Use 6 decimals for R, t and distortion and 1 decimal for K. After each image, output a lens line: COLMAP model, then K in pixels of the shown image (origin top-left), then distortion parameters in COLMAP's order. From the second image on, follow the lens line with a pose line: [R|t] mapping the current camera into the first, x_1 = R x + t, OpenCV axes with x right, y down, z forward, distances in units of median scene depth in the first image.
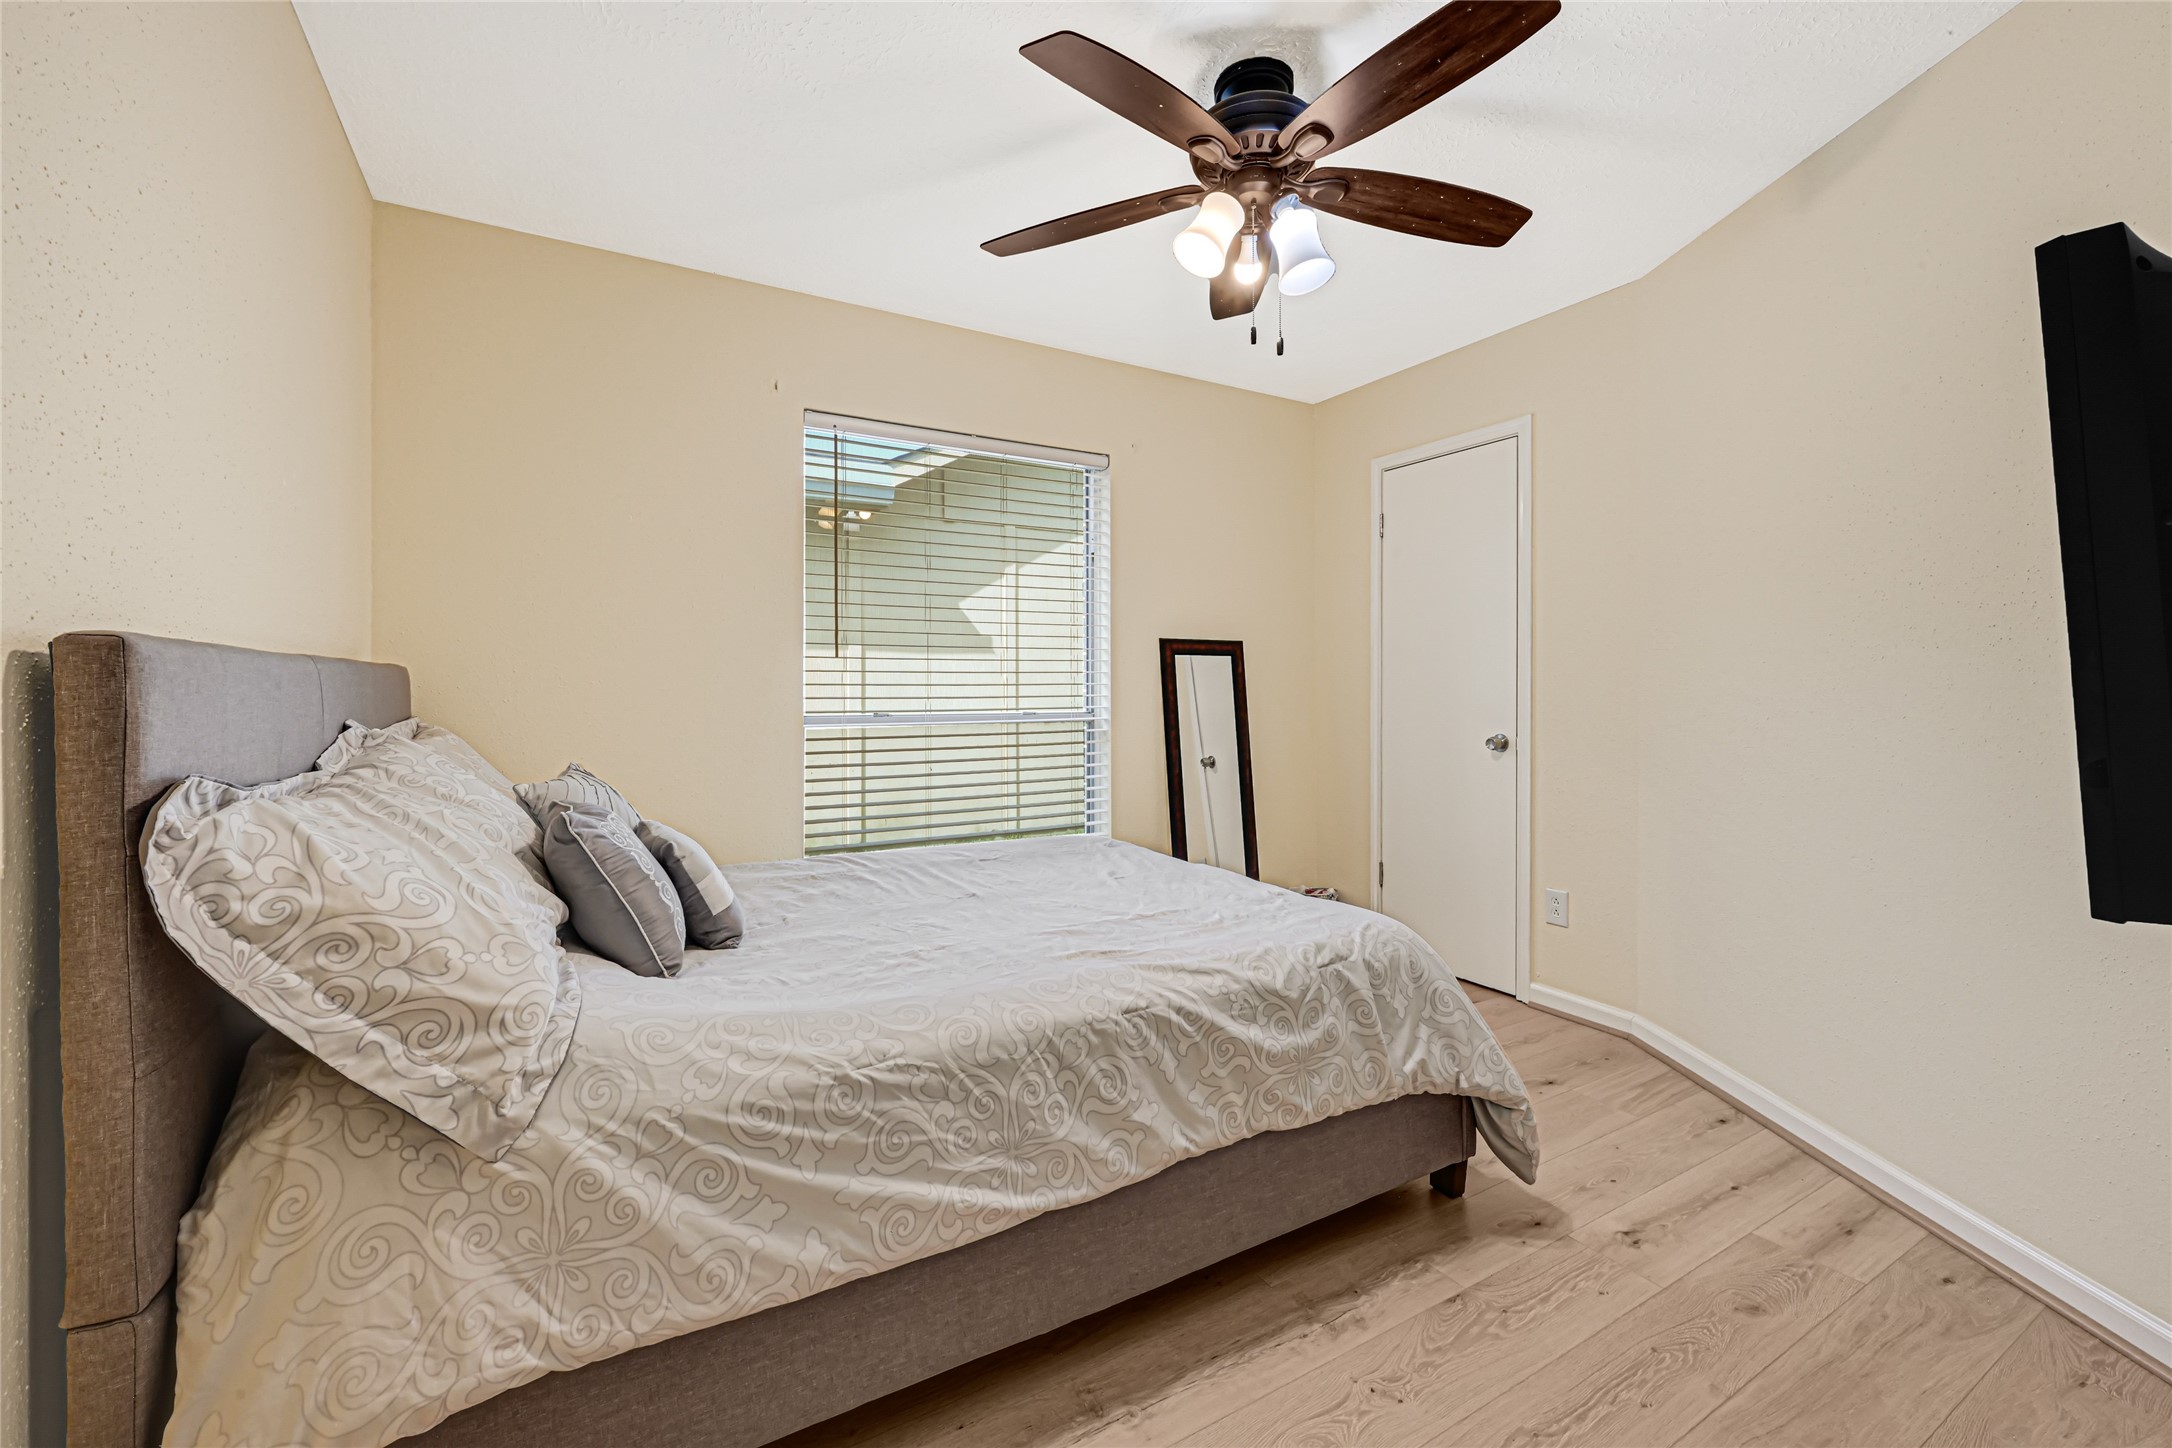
lens RADIAL K [[880.6, 0, 1089.4], [0, 880.6, 707.6], [0, 0, 1]] dist [0.005601, 0.001140]
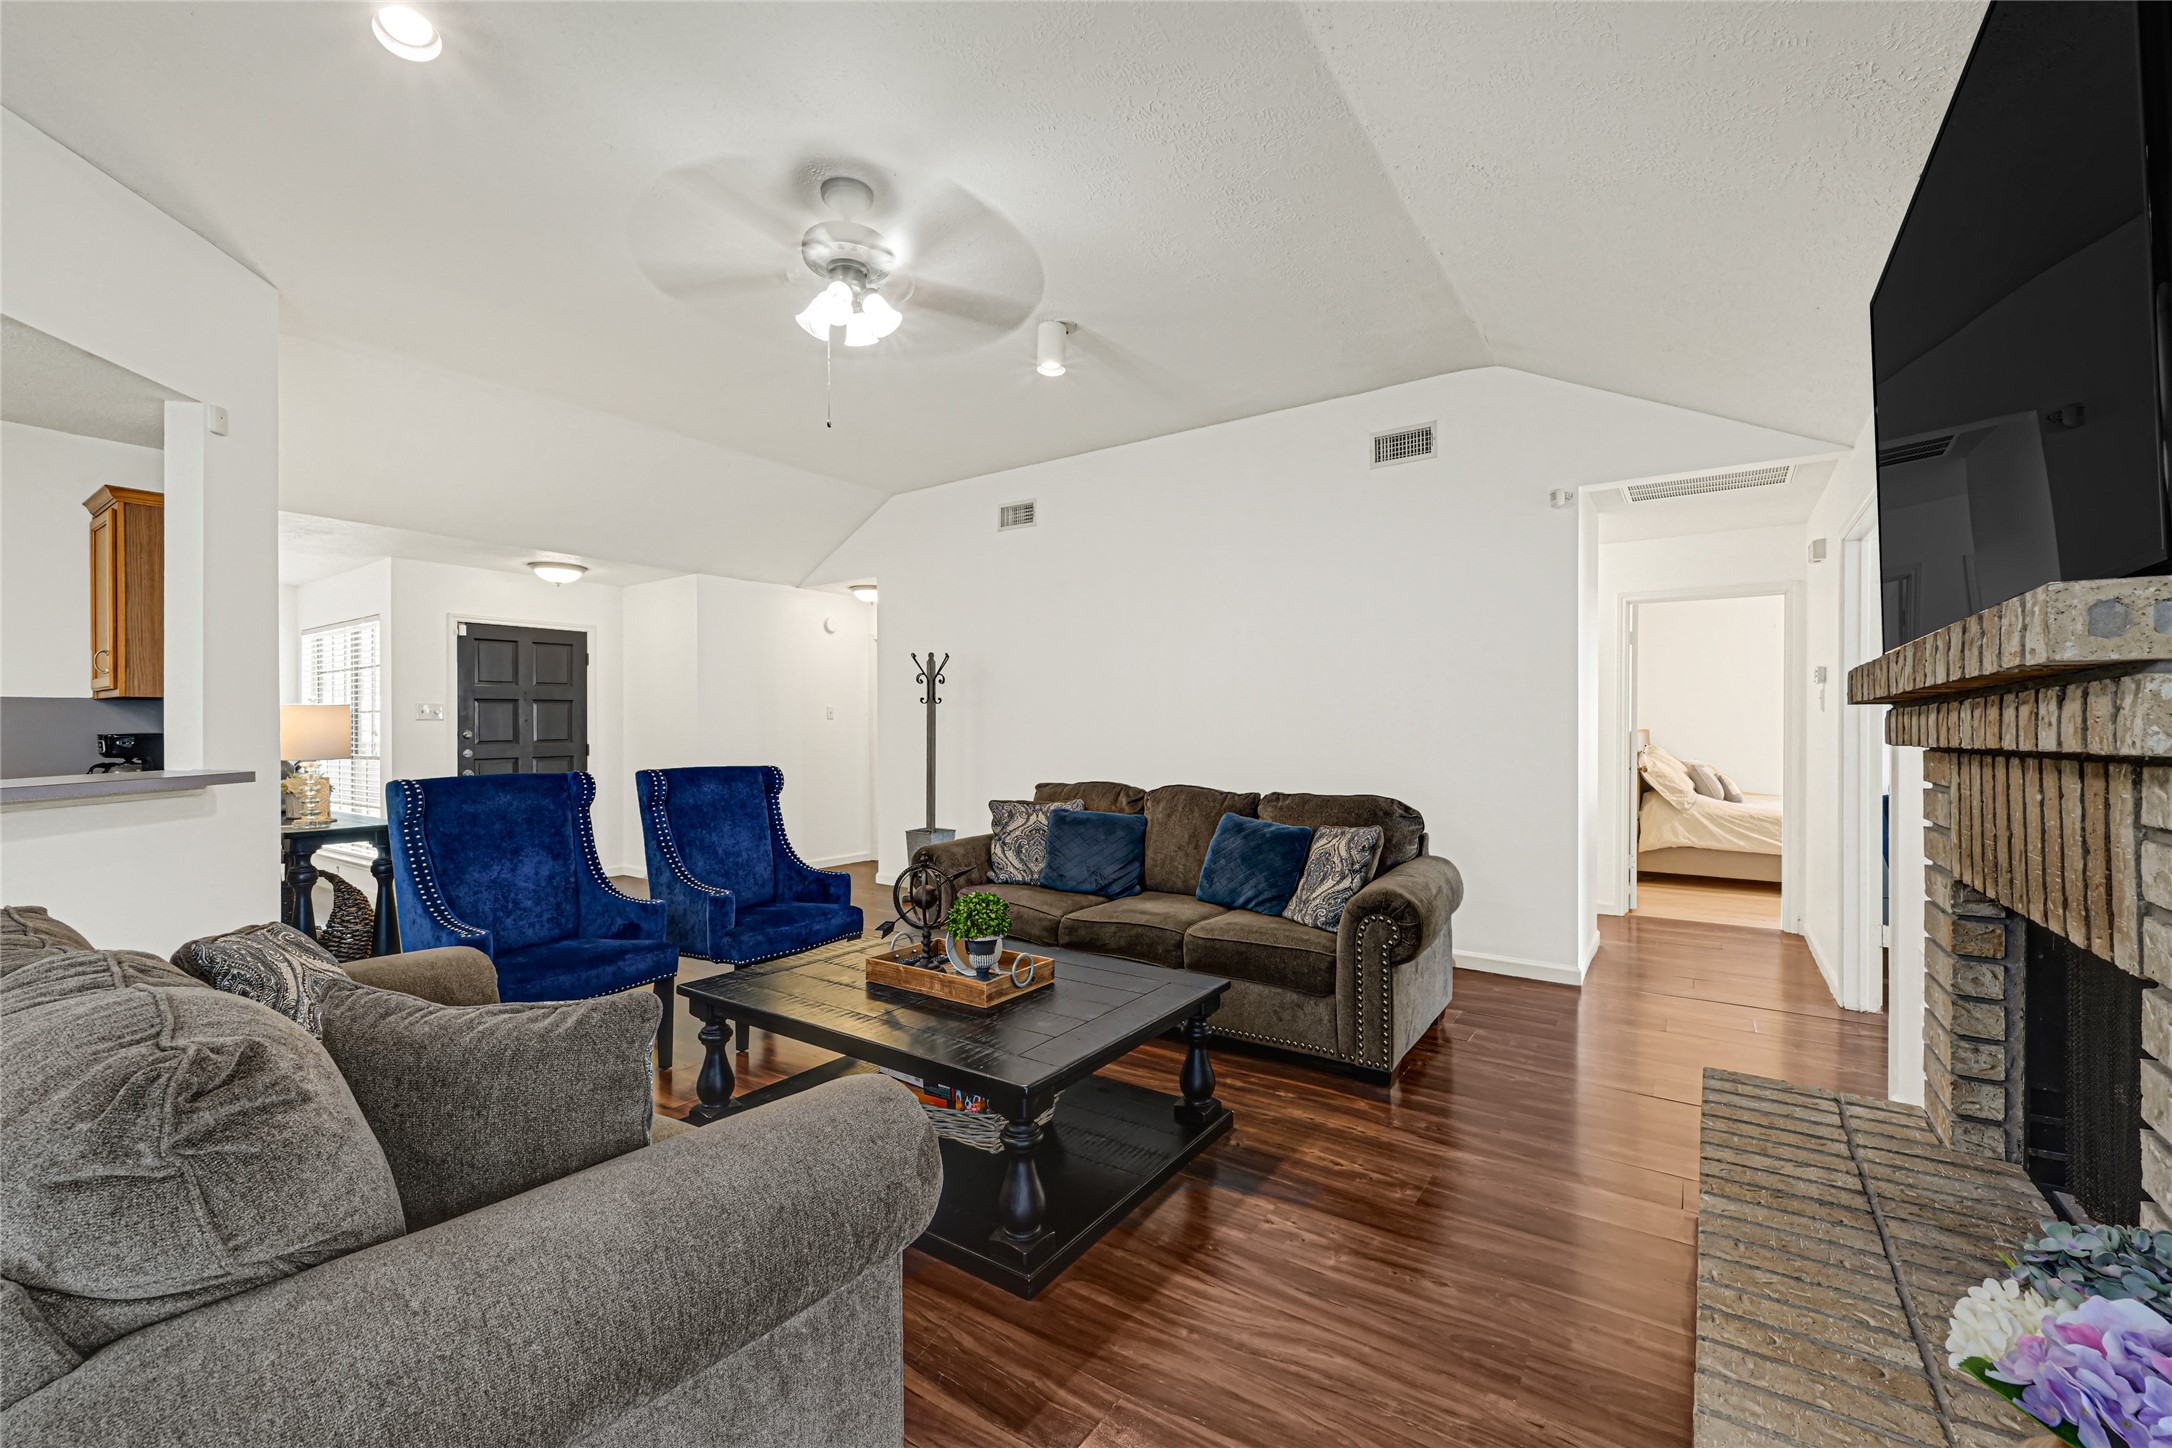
lens RADIAL K [[880.6, 0, 1092.0], [0, 880.6, 722.6], [0, 0, 1]] dist [0.005601, 0.001140]
pose [[0.421663, -0.001665, -0.906751, 3.072274], [-0.019424, 0.999752, -0.010869, 0.007894], [0.906545, 0.022196, 0.421526, -5.170792]]
